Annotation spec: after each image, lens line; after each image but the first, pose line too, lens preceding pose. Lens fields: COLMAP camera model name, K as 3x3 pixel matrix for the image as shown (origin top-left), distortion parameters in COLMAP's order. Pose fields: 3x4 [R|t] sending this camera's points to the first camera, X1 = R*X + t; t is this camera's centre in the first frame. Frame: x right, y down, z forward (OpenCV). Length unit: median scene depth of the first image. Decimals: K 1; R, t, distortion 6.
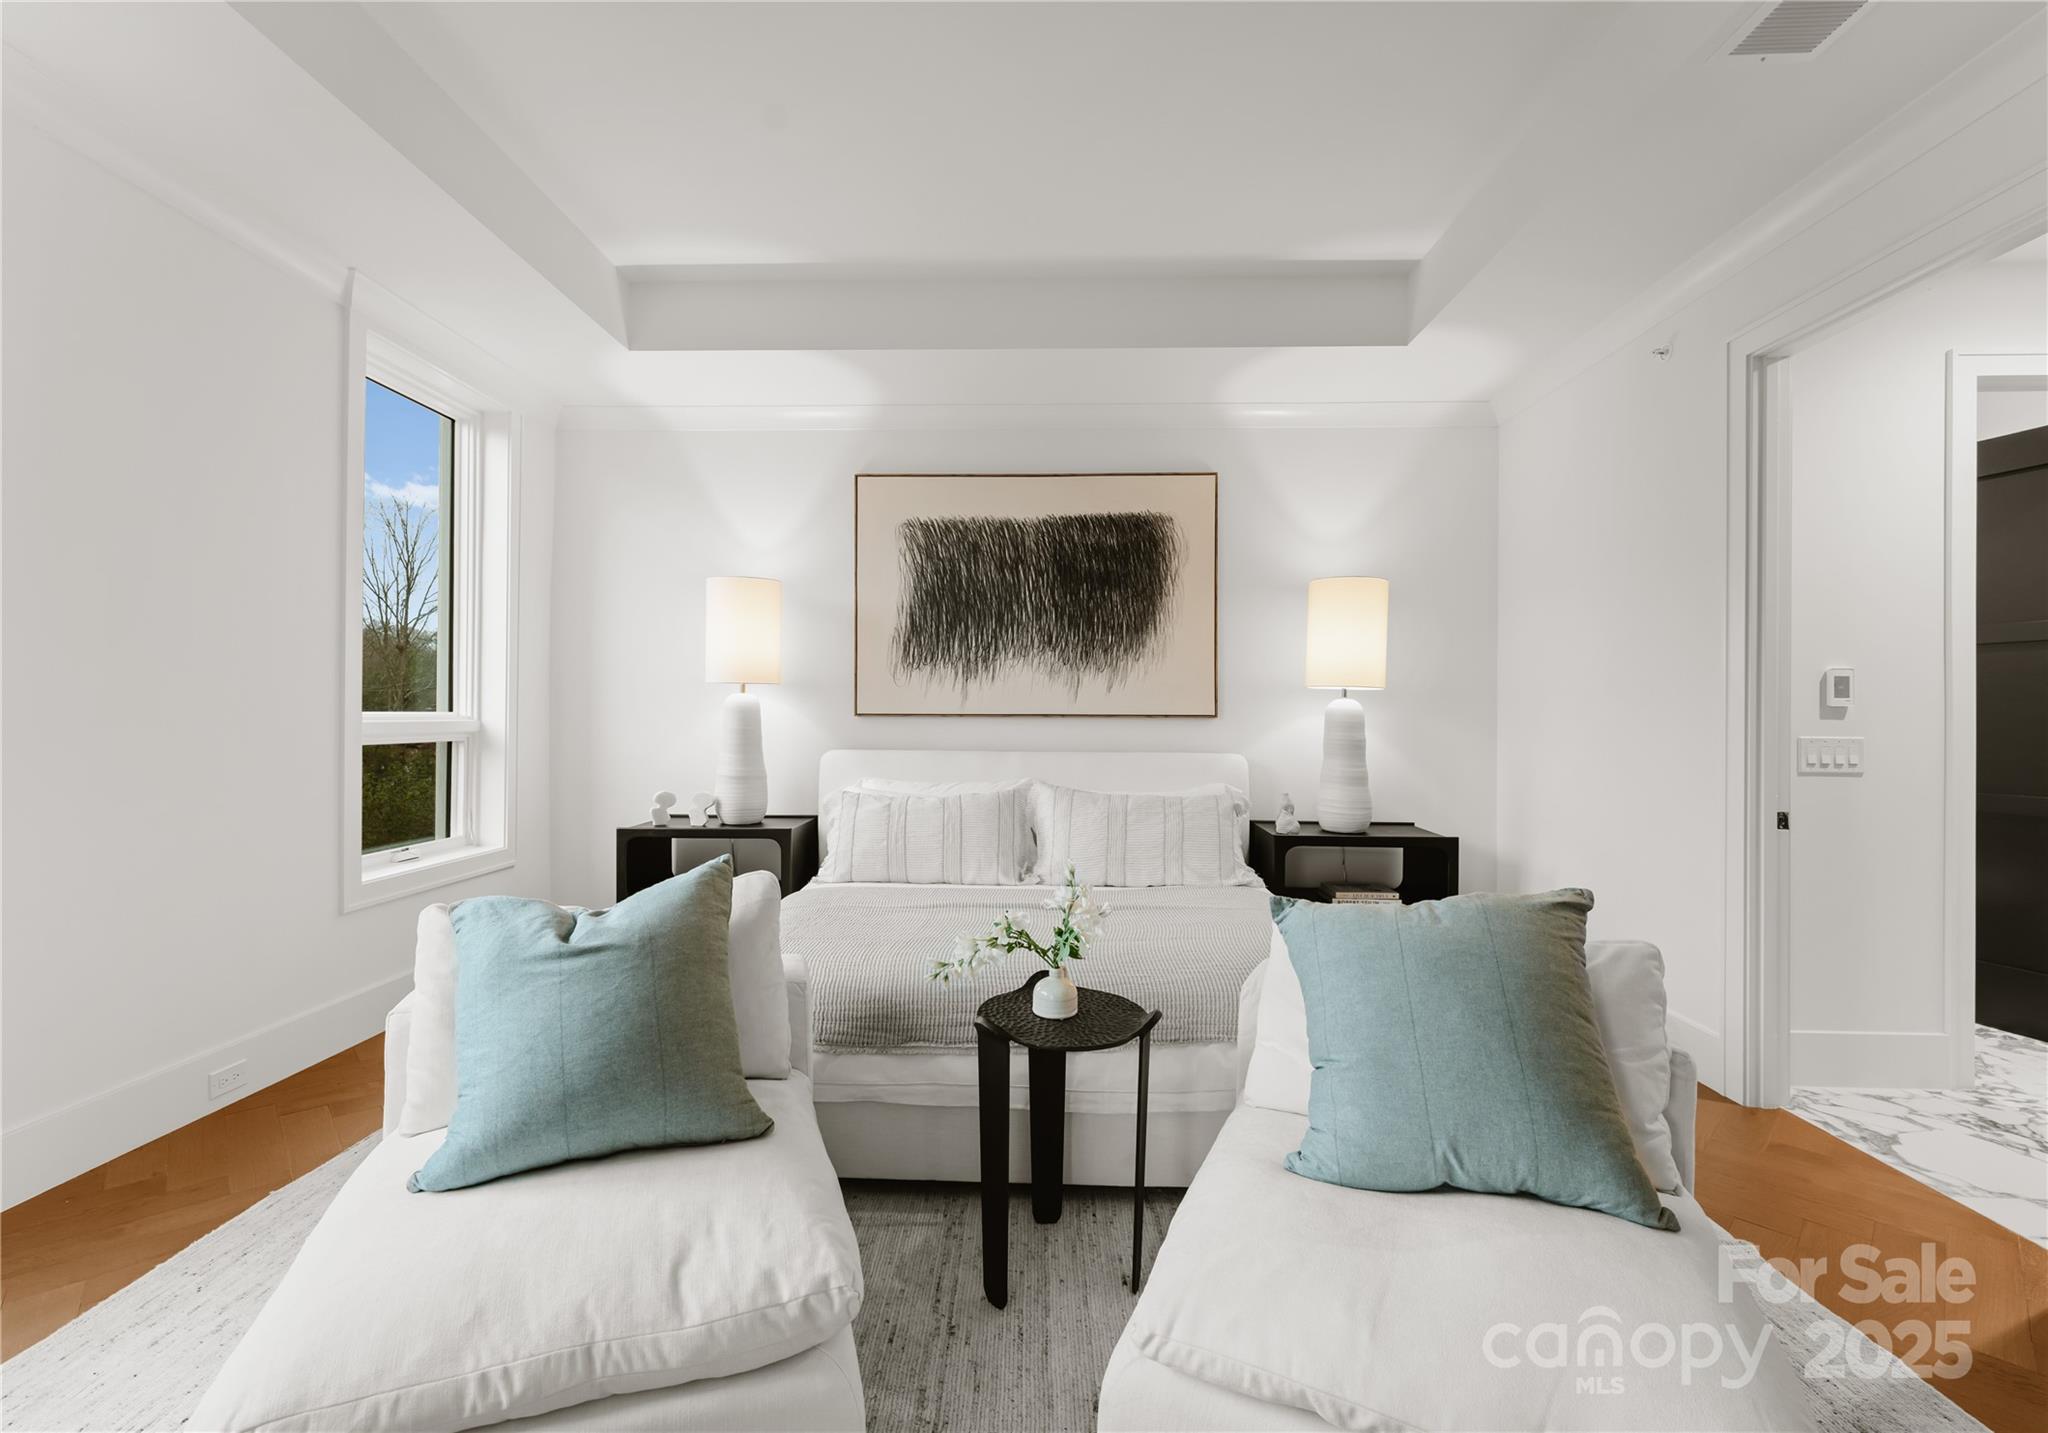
lens RADIAL K [[868.4, 0, 1030.7], [0, 868.4, 718.7], [0, 0, 1]] dist [-0.004335, 0.000038]
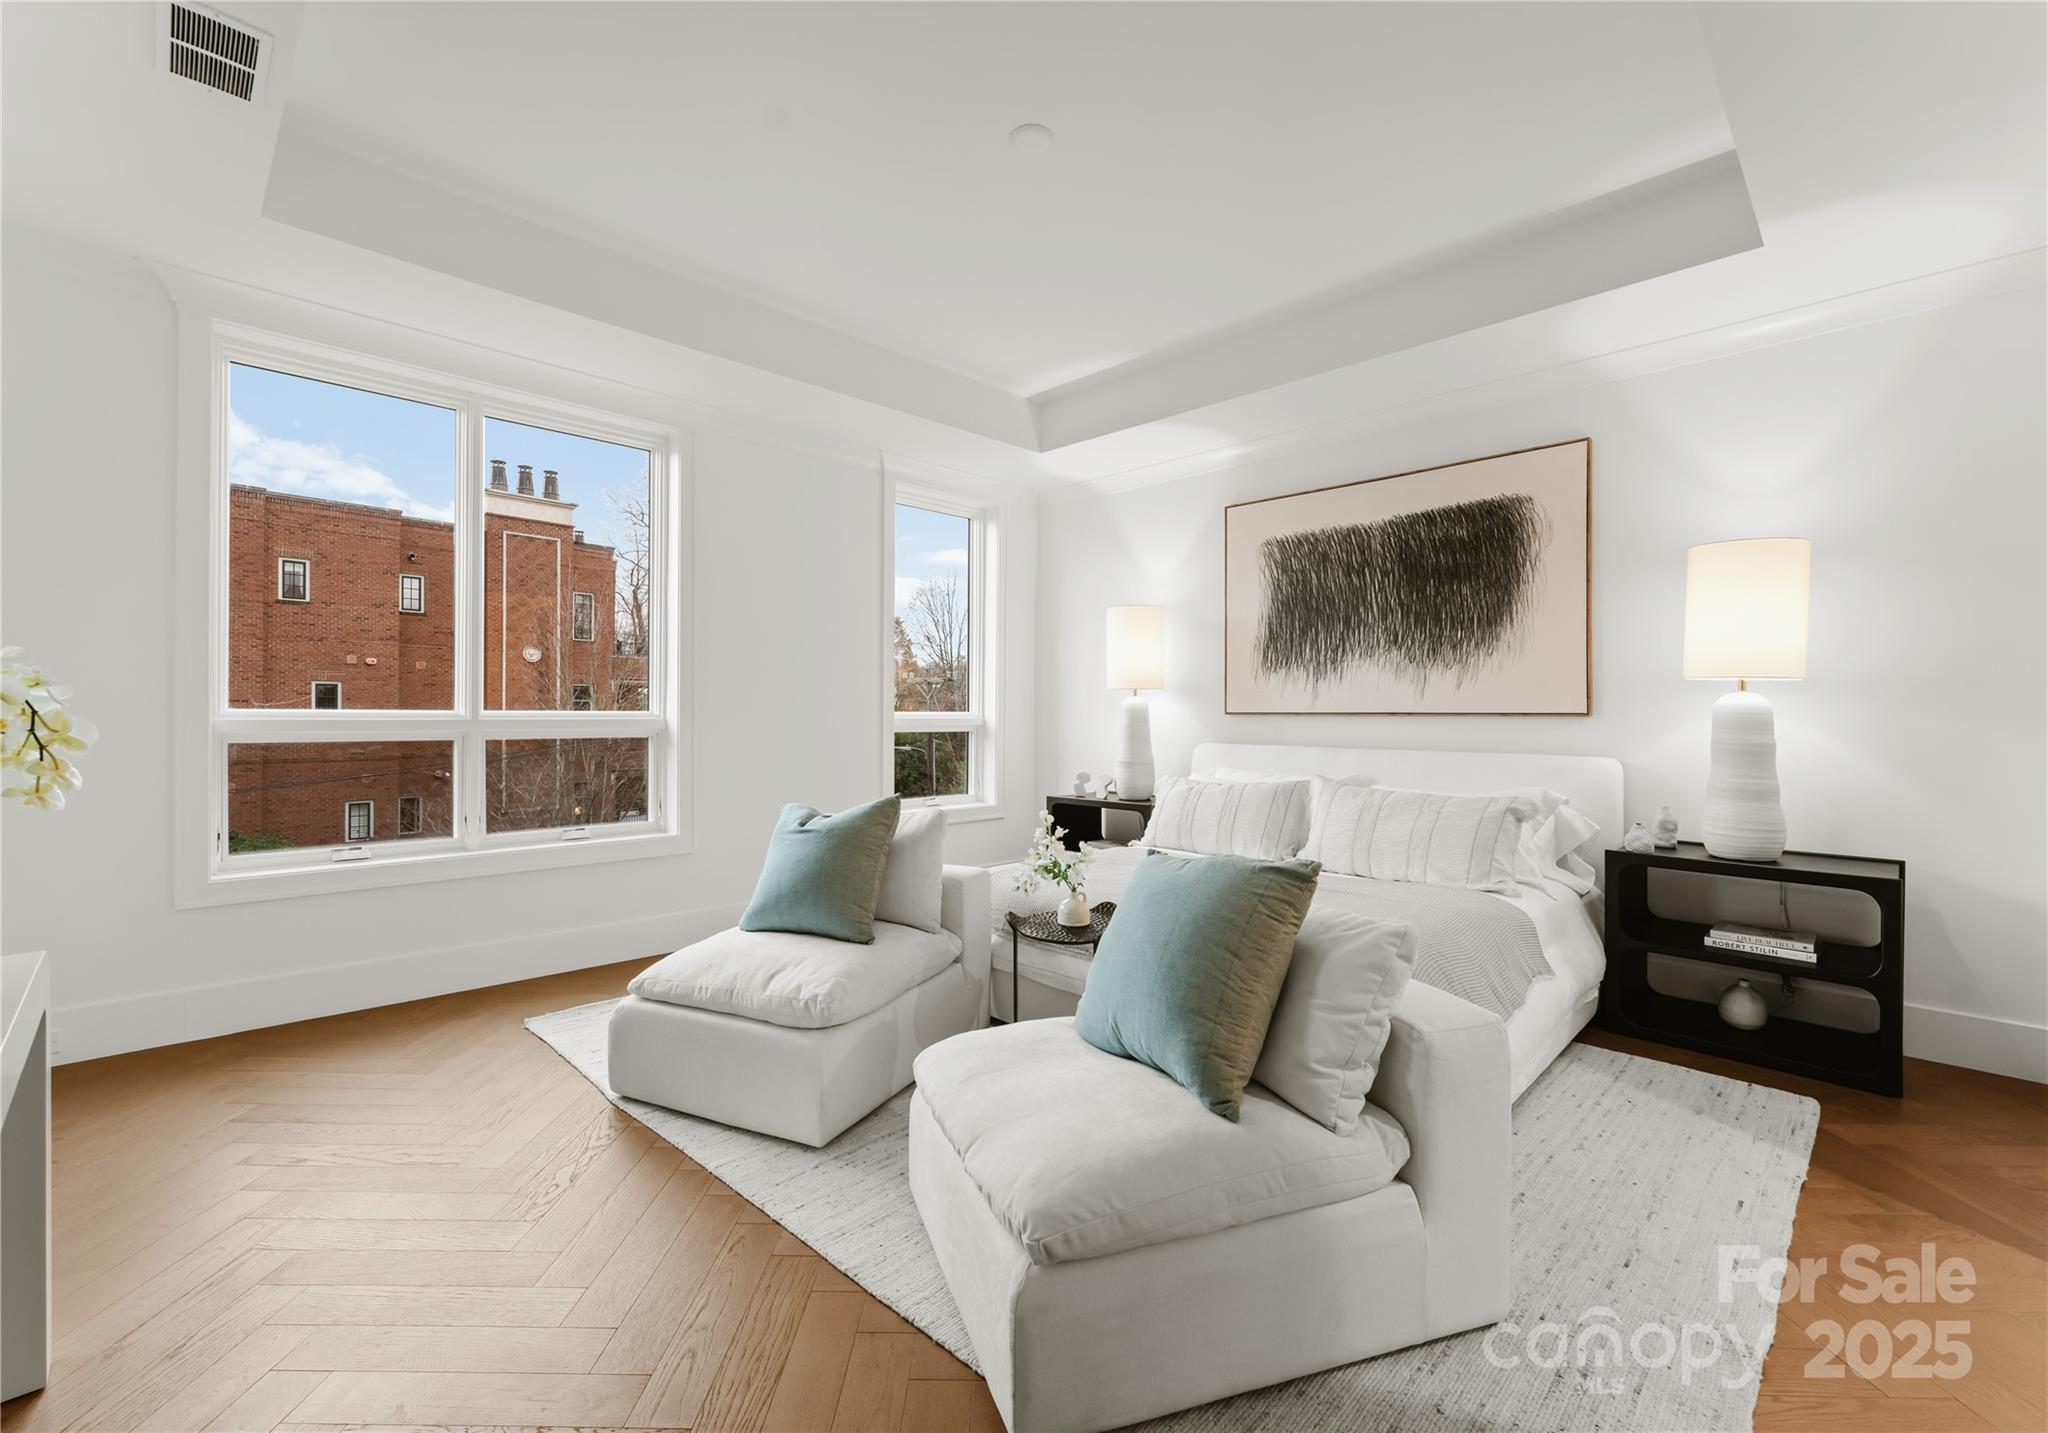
lens RADIAL K [[868.4, 0, 1013.5], [0, 868.4, 712.5], [0, 0, 1]] dist [-0.004335, 0.000038]
pose [[0.724502, -0.003101, -0.689265, 0.395454], [-0.002814, 0.999968, -0.007457, 0.003673], [0.689267, 0.007342, 0.724471, -0.036126]]
